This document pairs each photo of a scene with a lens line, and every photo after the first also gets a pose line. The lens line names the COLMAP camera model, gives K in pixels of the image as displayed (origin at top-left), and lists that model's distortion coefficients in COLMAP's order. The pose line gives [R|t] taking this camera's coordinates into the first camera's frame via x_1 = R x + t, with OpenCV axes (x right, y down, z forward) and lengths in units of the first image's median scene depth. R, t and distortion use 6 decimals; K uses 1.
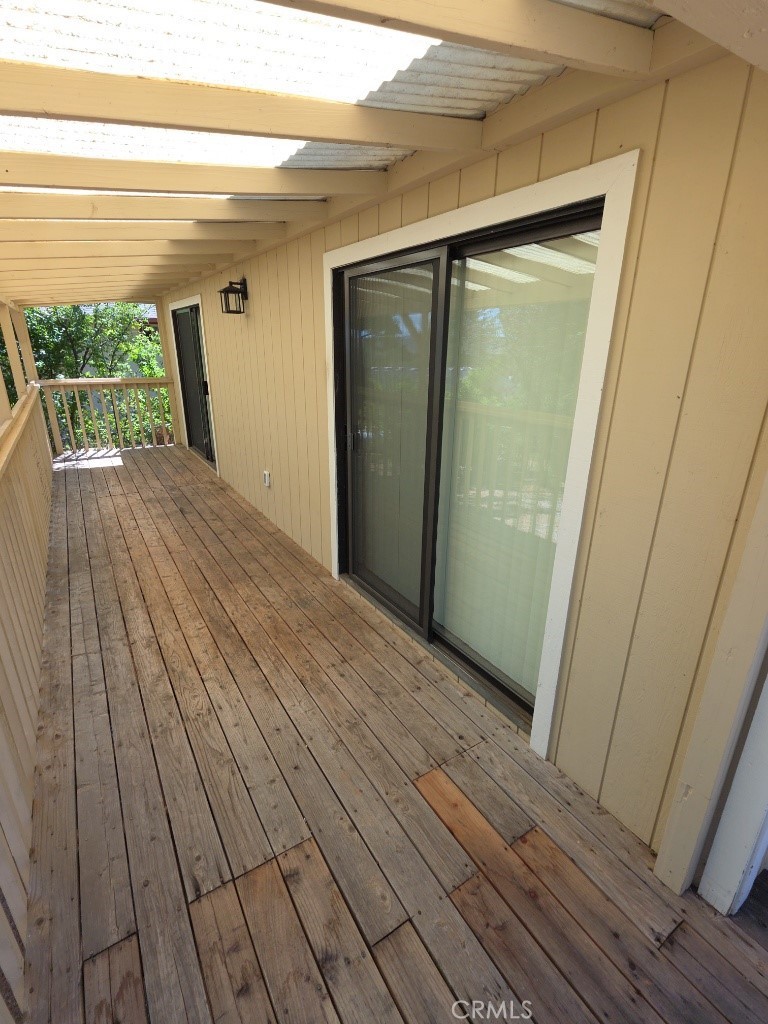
lens RADIAL K [[461.4, 0, 384.0], [0, 461.4, 512.0], [0, 0, 1]] dist [0.002422, 0.000268]
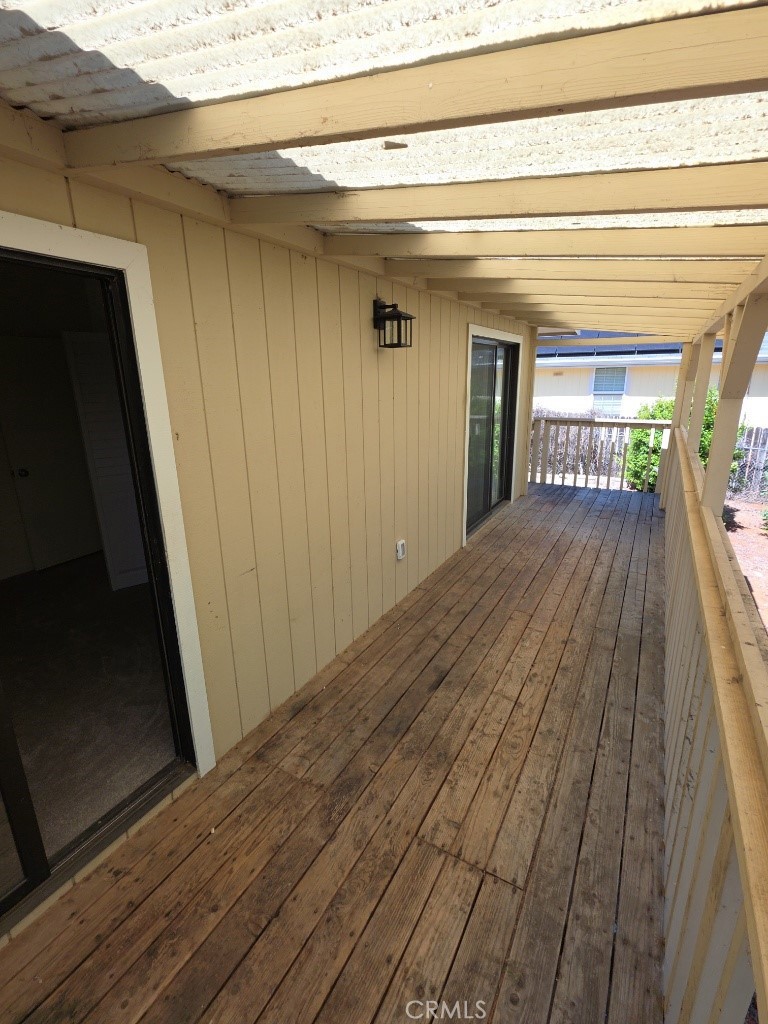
lens RADIAL K [[461.4, 0, 384.0], [0, 461.4, 512.0], [0, 0, 1]] dist [0.002422, 0.000268]
pose [[-0.448040, -0.254643, 0.856981, -1.167133], [0.321504, 0.848555, 0.420225, -0.607364], [-0.834204, 0.463800, -0.298318, 1.573516]]
